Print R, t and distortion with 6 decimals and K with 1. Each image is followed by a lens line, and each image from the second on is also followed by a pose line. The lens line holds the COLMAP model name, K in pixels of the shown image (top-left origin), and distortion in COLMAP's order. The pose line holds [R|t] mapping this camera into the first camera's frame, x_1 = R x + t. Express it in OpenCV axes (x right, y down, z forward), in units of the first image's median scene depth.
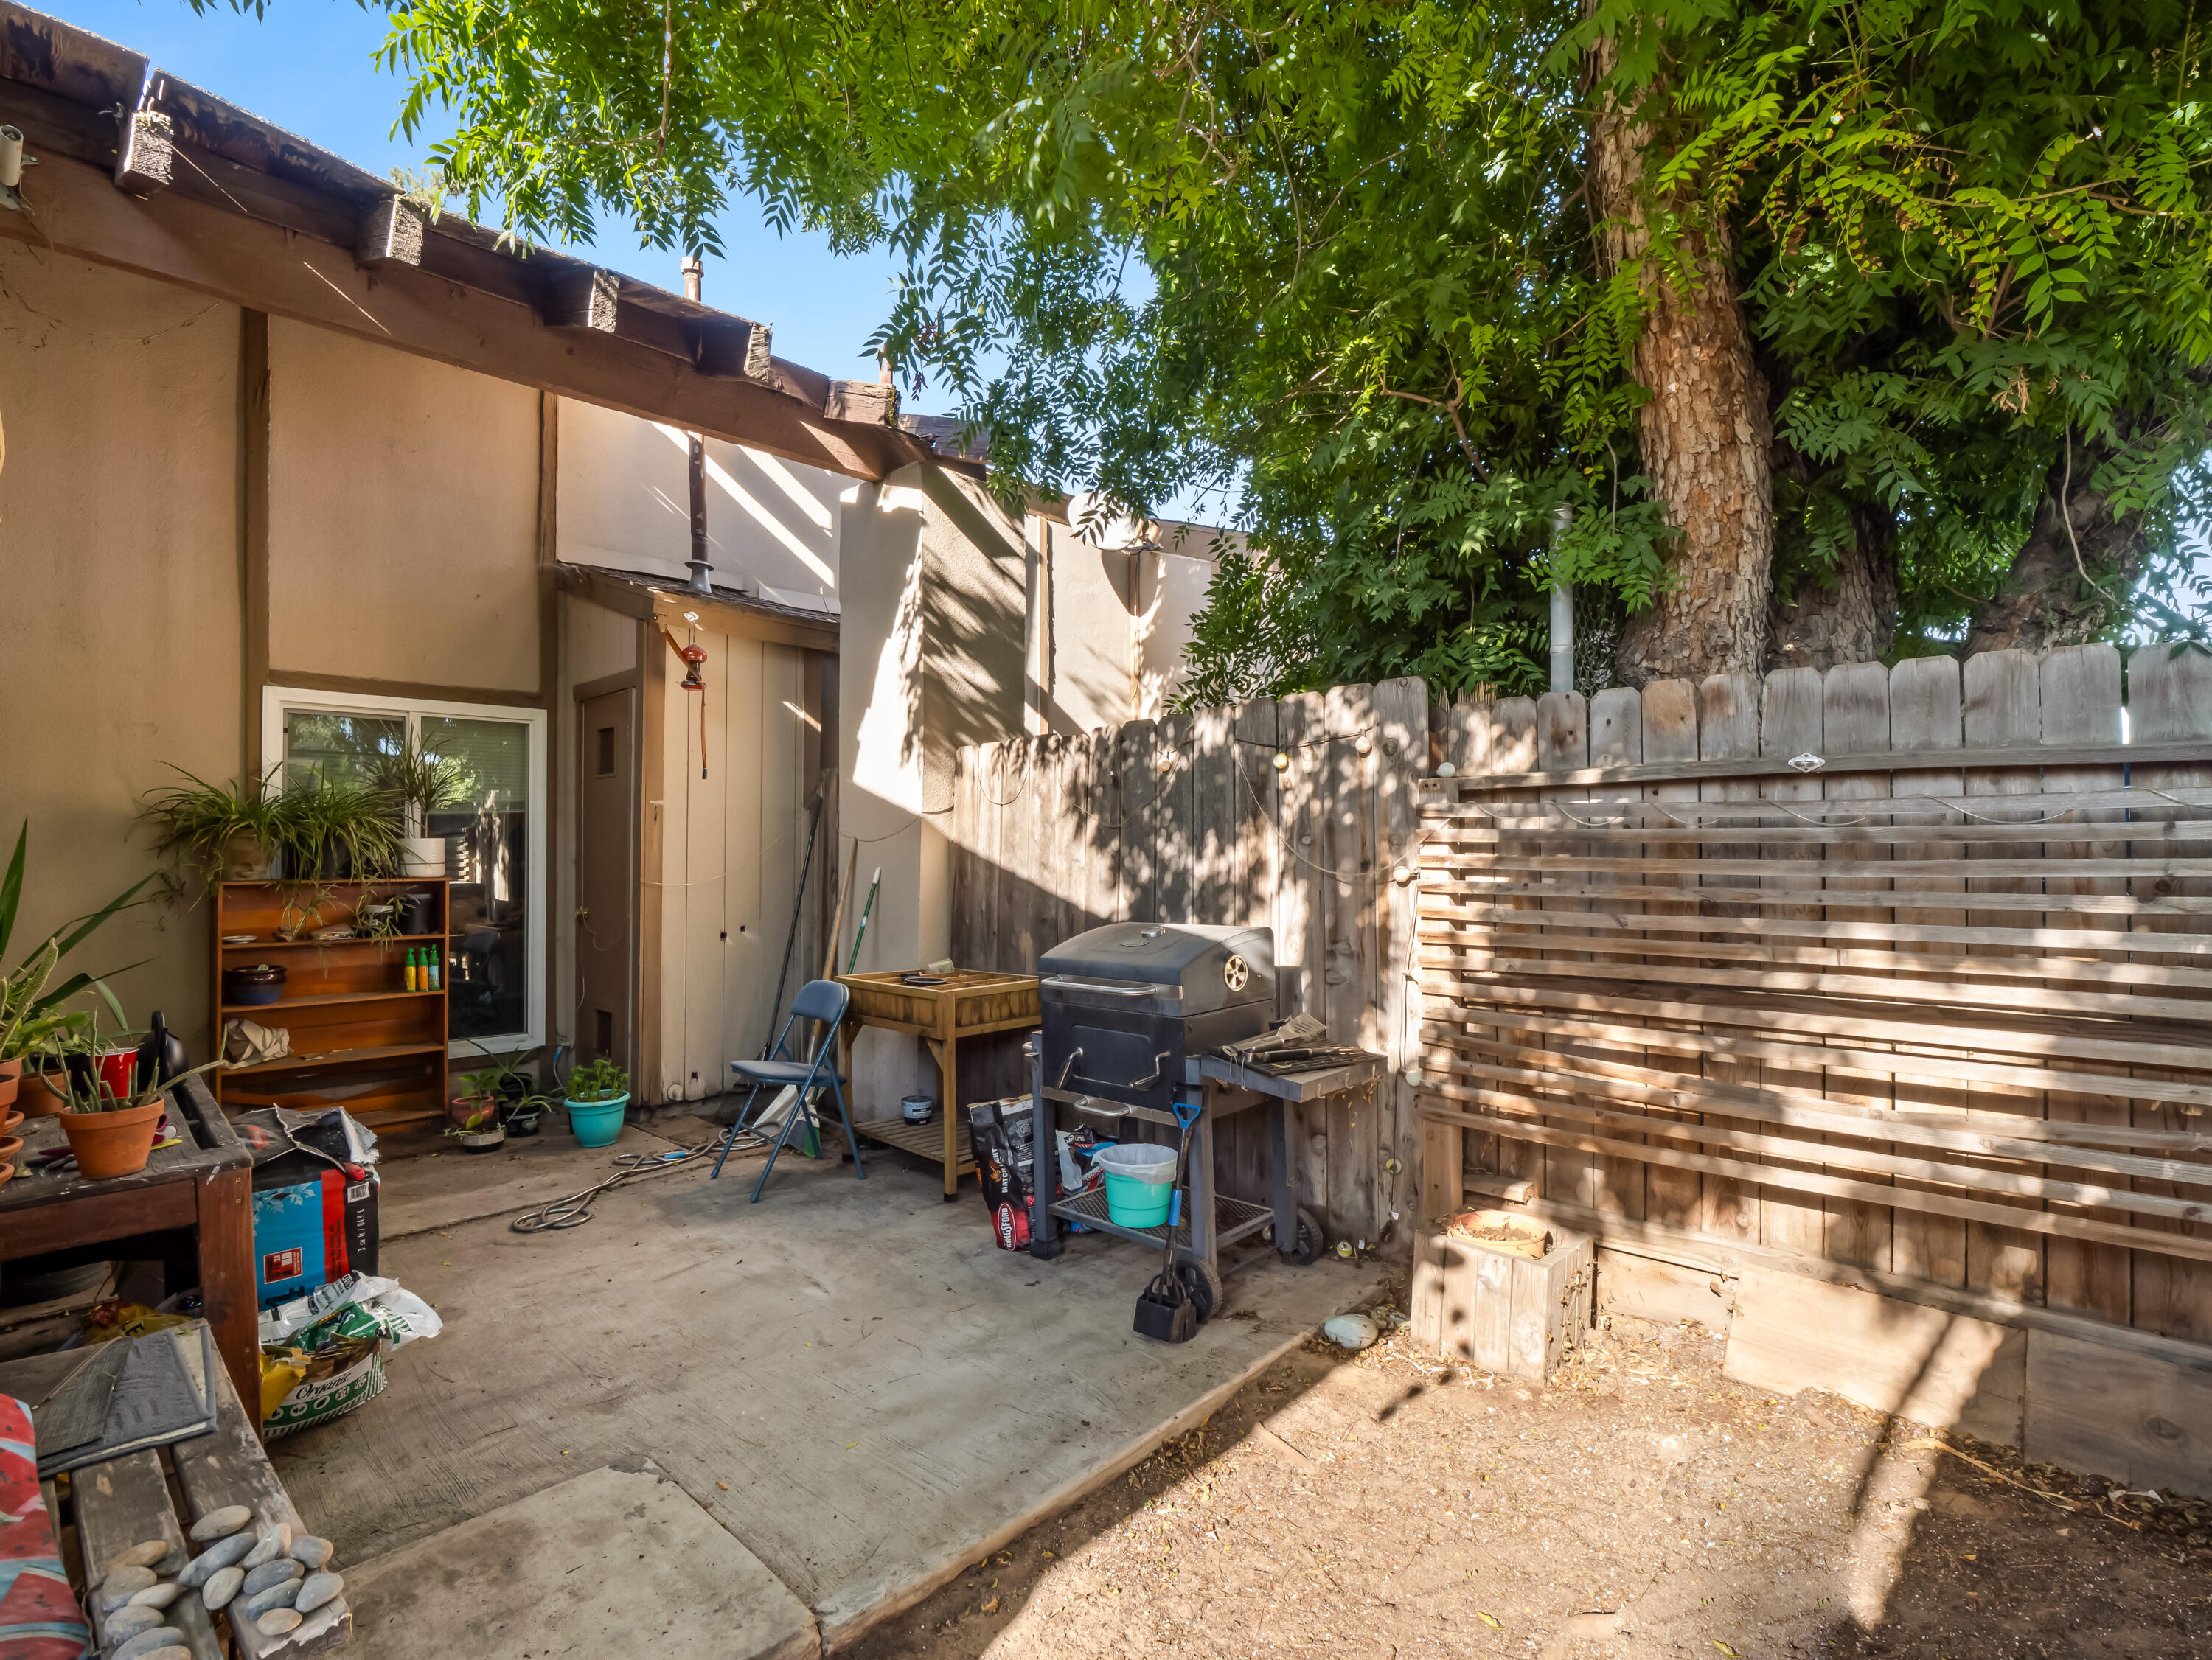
lens RADIAL K [[1078.5, 0, 1102.7], [0, 1078.5, 868.8], [0, 0, 1]] dist [-0.002482, -0.000471]
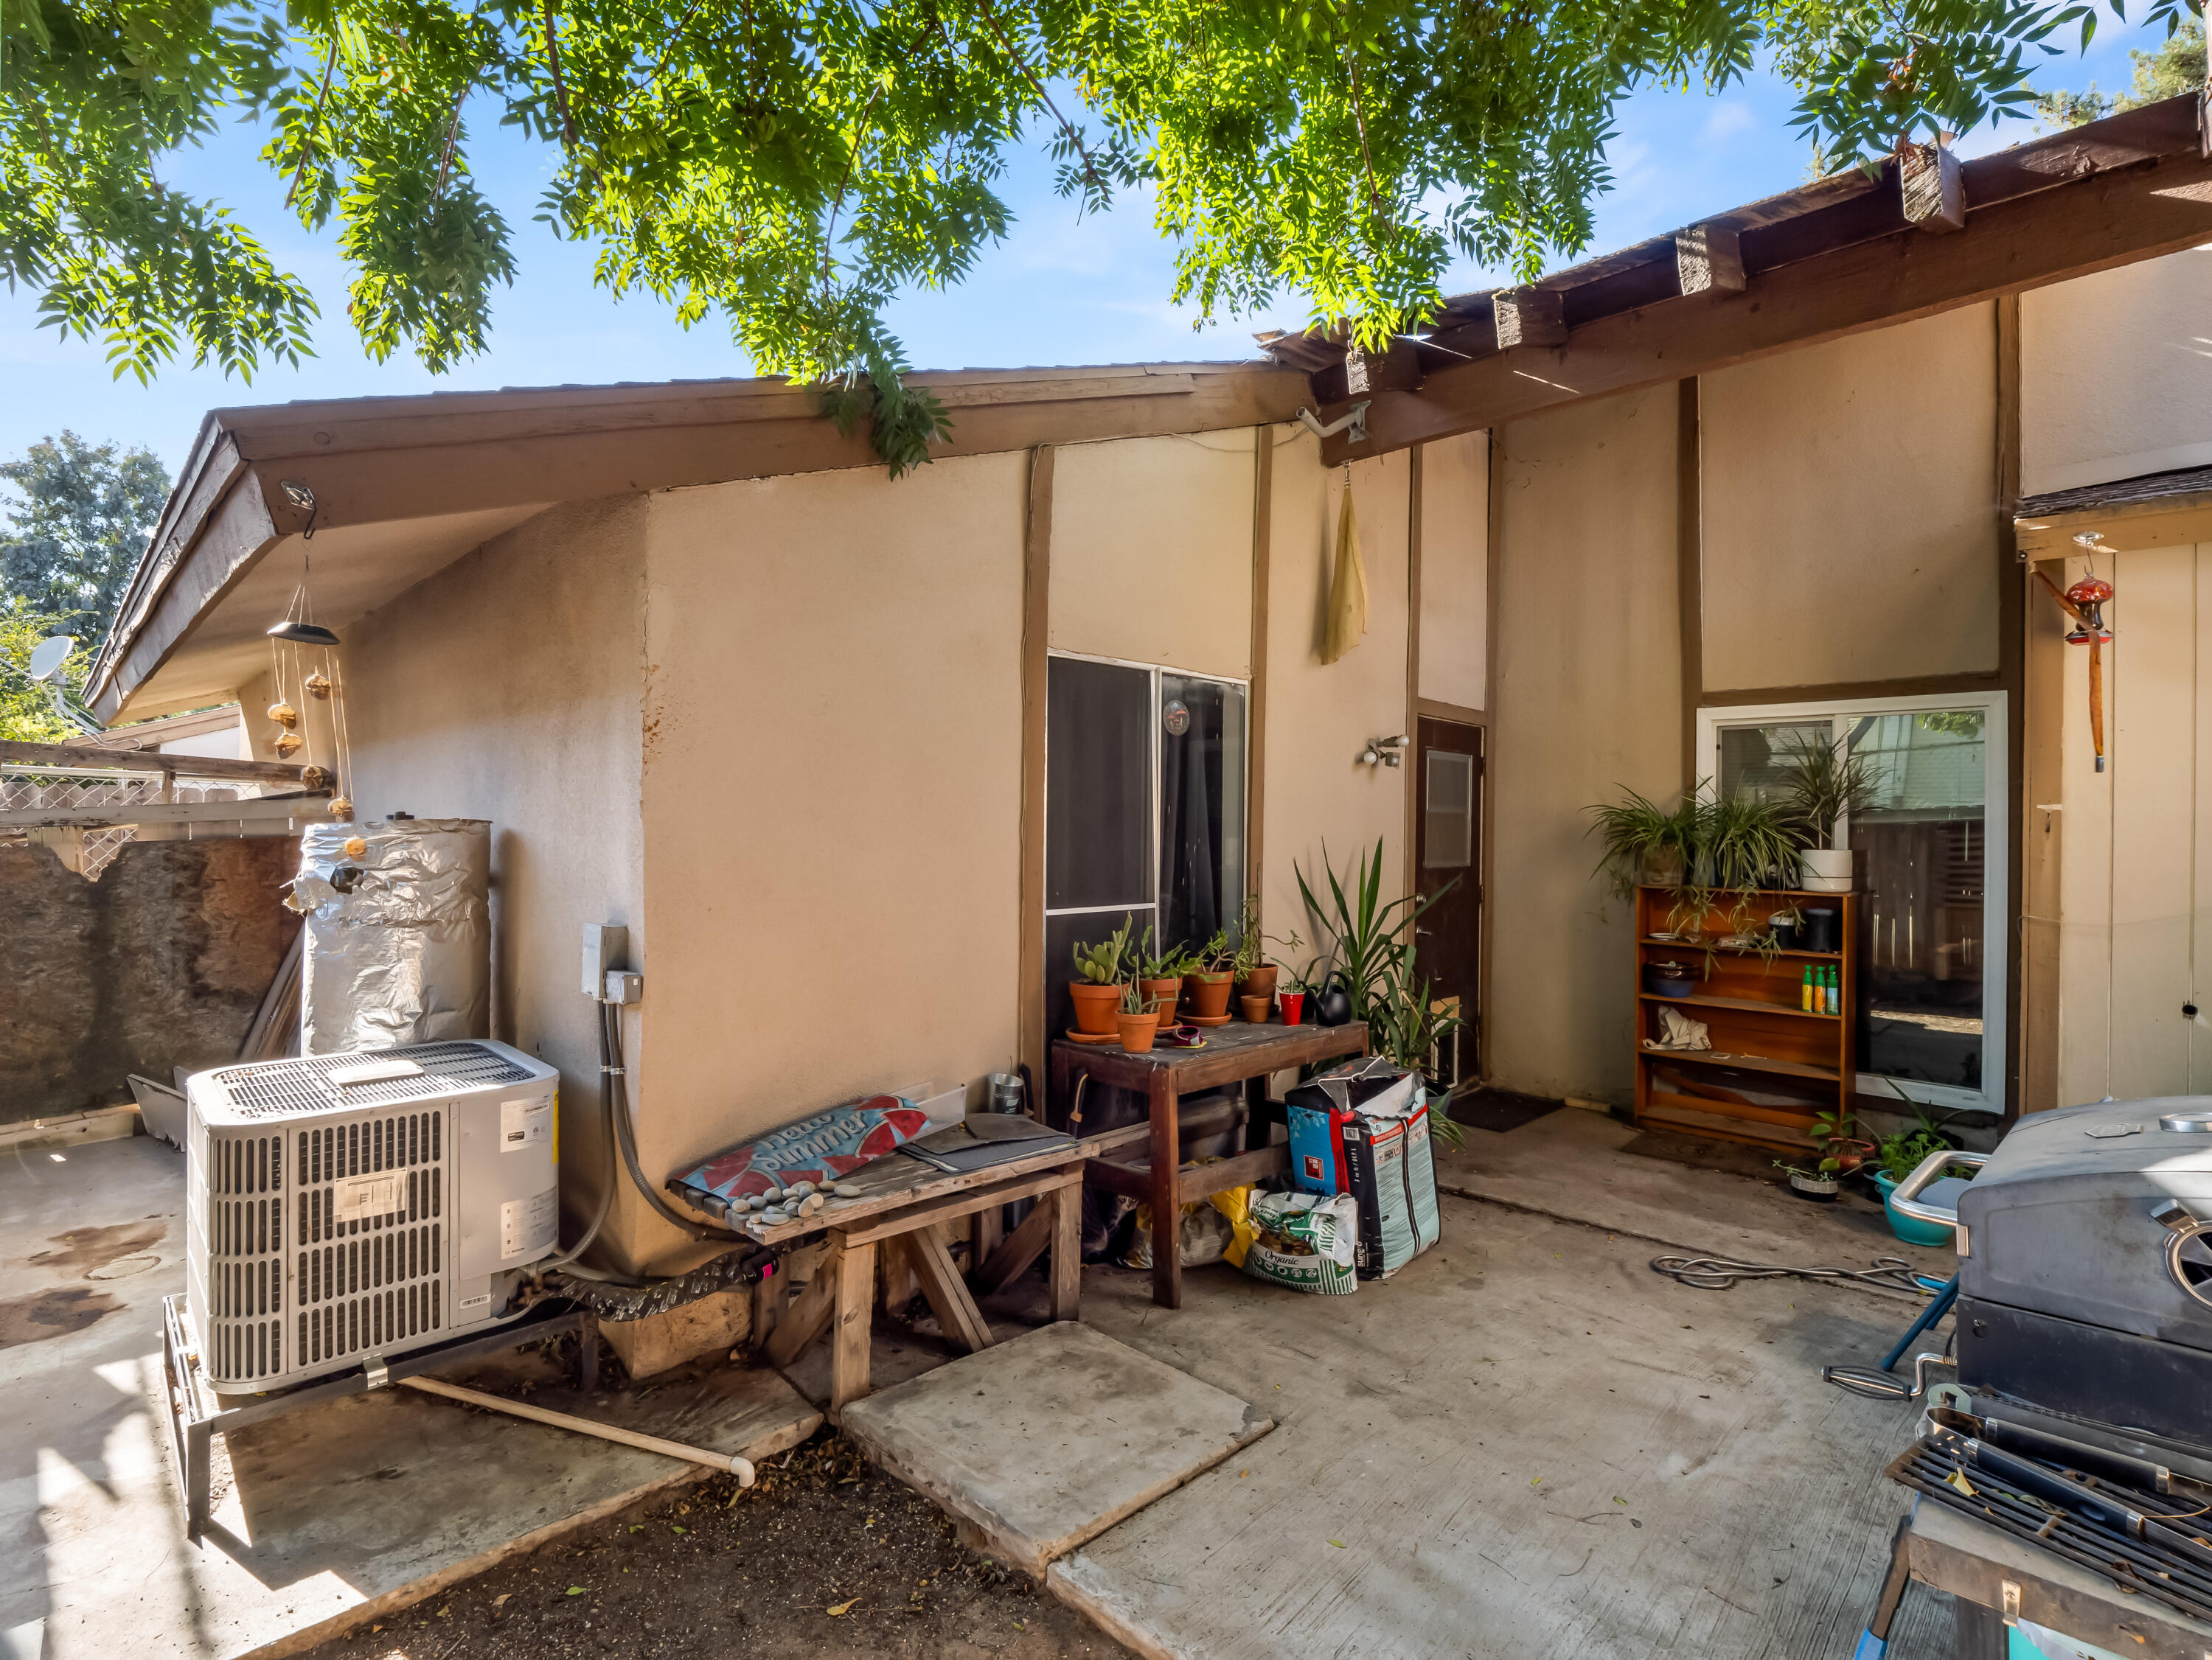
lens RADIAL K [[1114.9, 0, 1106.0], [0, 1114.9, 830.0], [0, 0, 1]] dist [-0.020879, -0.000085]
pose [[-0.015873, 0.006212, -0.999855, 0.380674], [-0.034642, 0.999377, 0.006759, -0.034019], [0.999274, 0.034744, -0.015648, 0.441458]]
